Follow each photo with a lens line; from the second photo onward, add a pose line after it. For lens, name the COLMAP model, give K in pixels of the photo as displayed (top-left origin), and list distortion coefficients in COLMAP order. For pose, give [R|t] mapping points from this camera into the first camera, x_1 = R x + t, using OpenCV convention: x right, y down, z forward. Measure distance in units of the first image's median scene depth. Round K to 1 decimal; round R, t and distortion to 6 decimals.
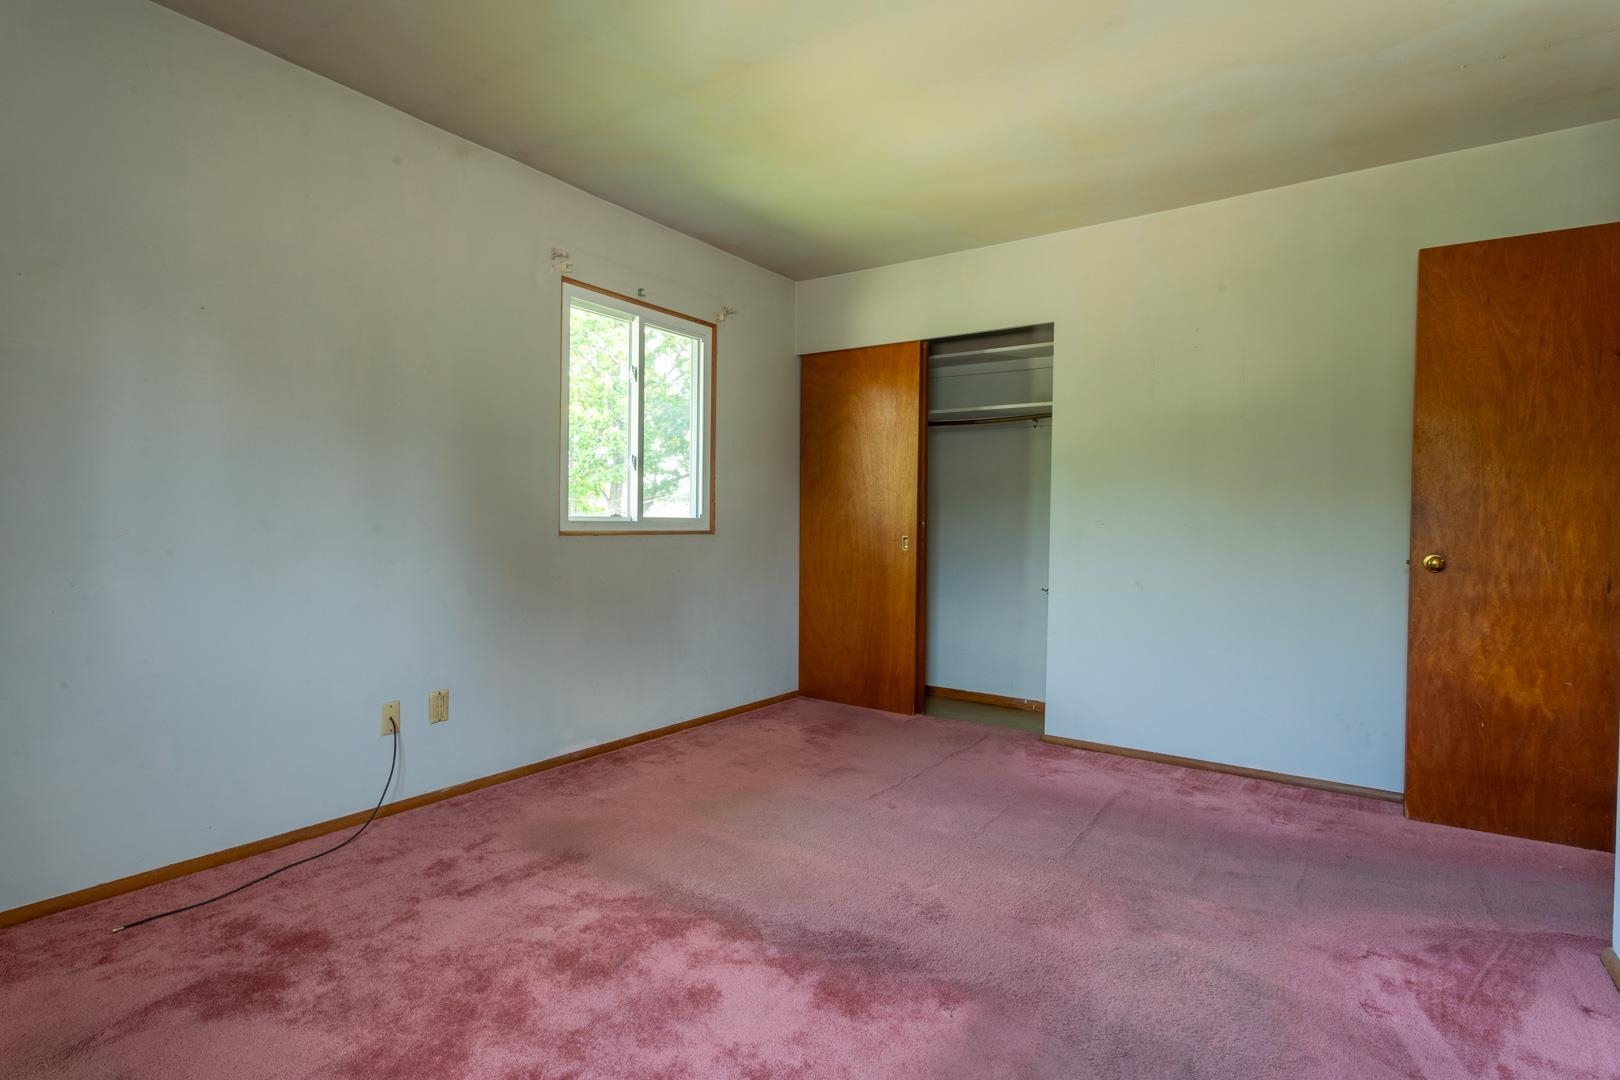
lens RADIAL K [[766.2, 0, 801.0], [0, 766.2, 536.9], [0, 0, 1]] dist [0.002455, -0.000225]
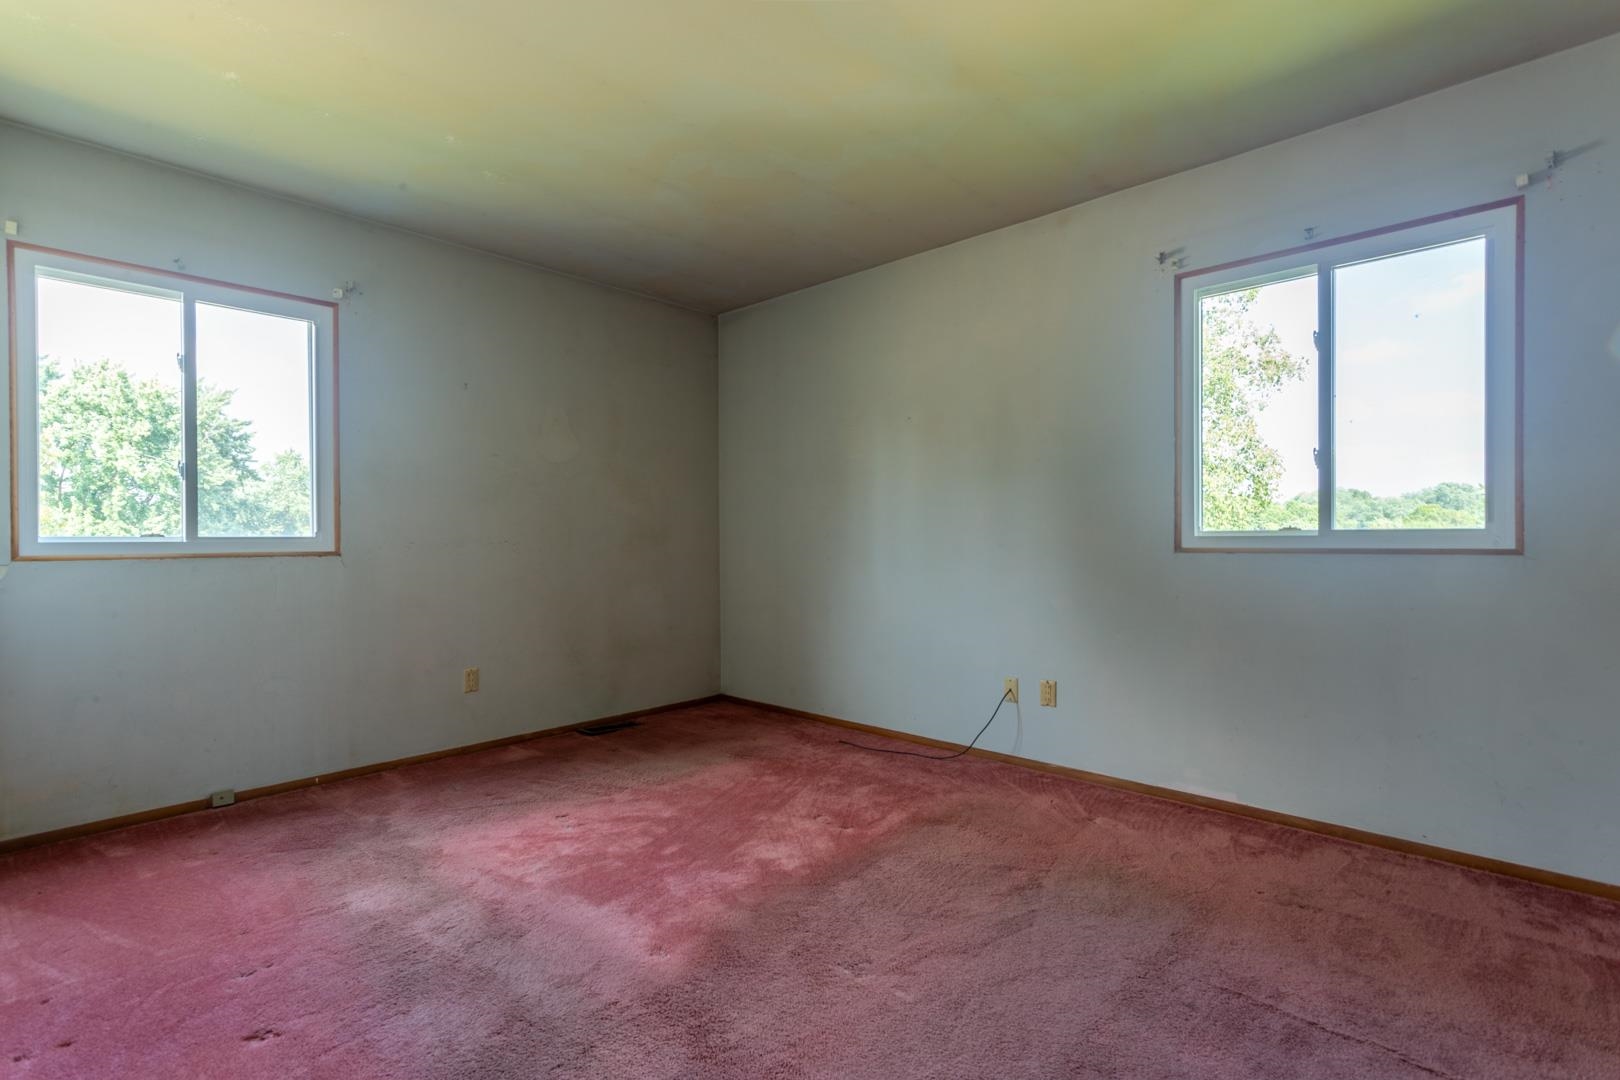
lens RADIAL K [[766.2, 0, 801.0], [0, 766.2, 536.9], [0, 0, 1]] dist [0.002455, -0.000225]
pose [[-0.119278, -0.004854, -0.992849, 0.657223], [-0.009861, 0.999945, -0.003704, -0.012474], [0.992812, 0.009349, -0.119319, 0.652302]]
